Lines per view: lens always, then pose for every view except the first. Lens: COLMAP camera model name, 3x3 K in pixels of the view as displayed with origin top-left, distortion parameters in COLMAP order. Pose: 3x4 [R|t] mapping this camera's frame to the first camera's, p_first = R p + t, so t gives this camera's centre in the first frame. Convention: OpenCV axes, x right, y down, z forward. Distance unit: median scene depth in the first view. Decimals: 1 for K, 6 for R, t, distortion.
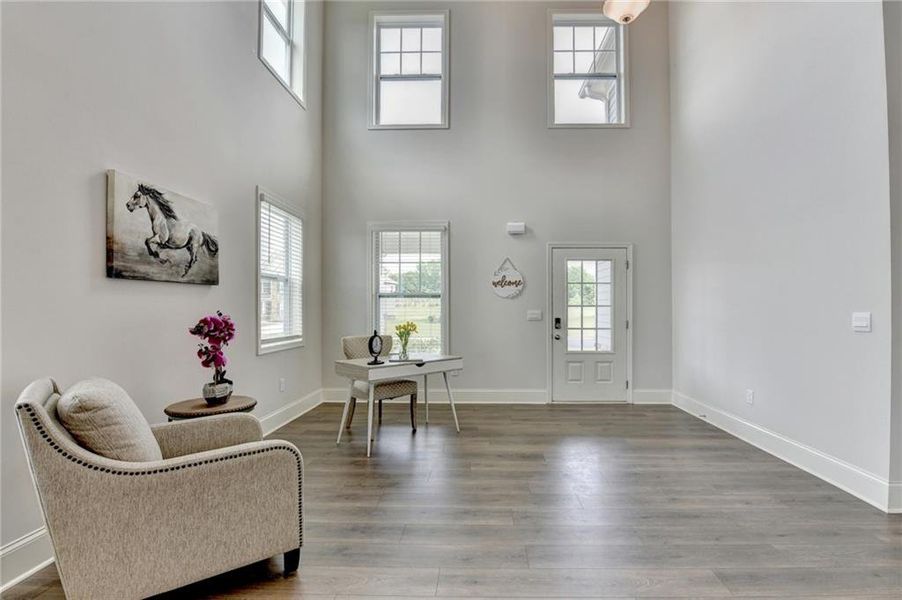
lens RADIAL K [[395.2, 0, 468.7], [0, 395.2, 303.9], [0, 0, 1]] dist [-0.009113, -0.002723]
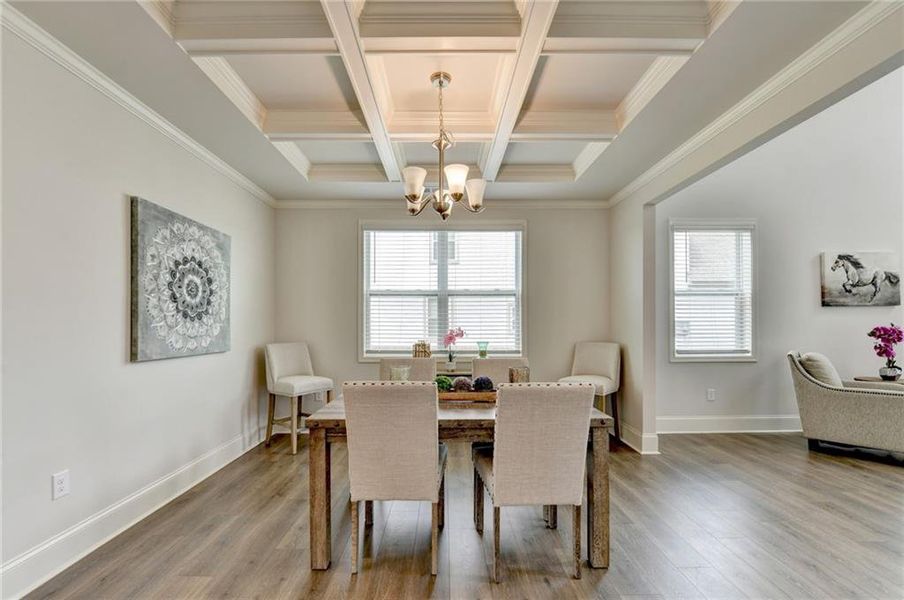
lens RADIAL K [[367.6, 0, 472.6], [0, 367.6, 325.7], [0, 0, 1]] dist [-0.017836, -0.002841]
pose [[0.026175, 0.002924, -0.999653, 0.725939], [0.016739, 0.999854, 0.003362, -0.004243], [0.999517, -0.016821, 0.026122, -0.695525]]
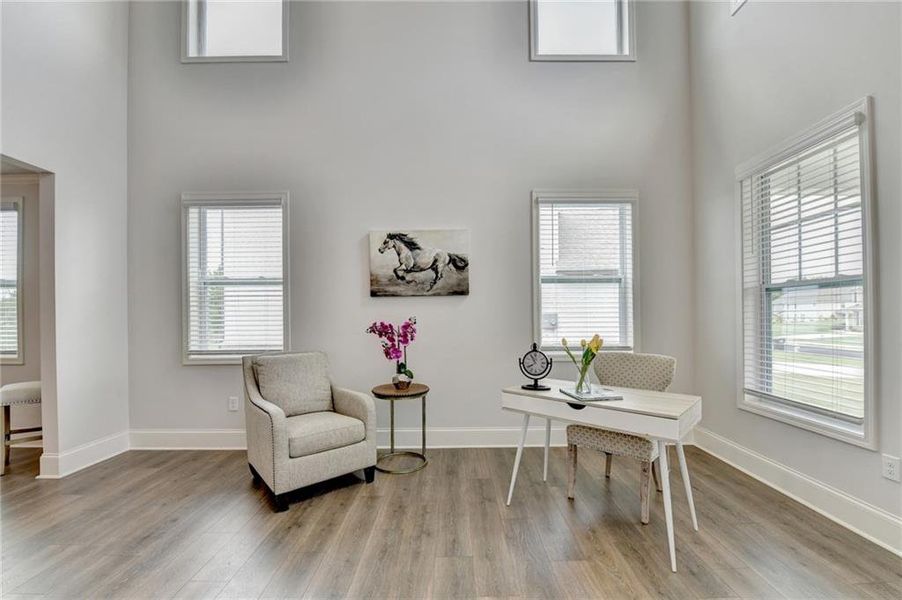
lens RADIAL K [[395.2, 0, 448.2], [0, 395.2, 316.2], [0, 0, 1]] dist [-0.009113, -0.002723]
pose [[0.037999, -0.001020, -0.999277, 0.621138], [0.019923, 0.999801, -0.000263, 0.017308], [0.999079, -0.019899, 0.038012, 1.035052]]
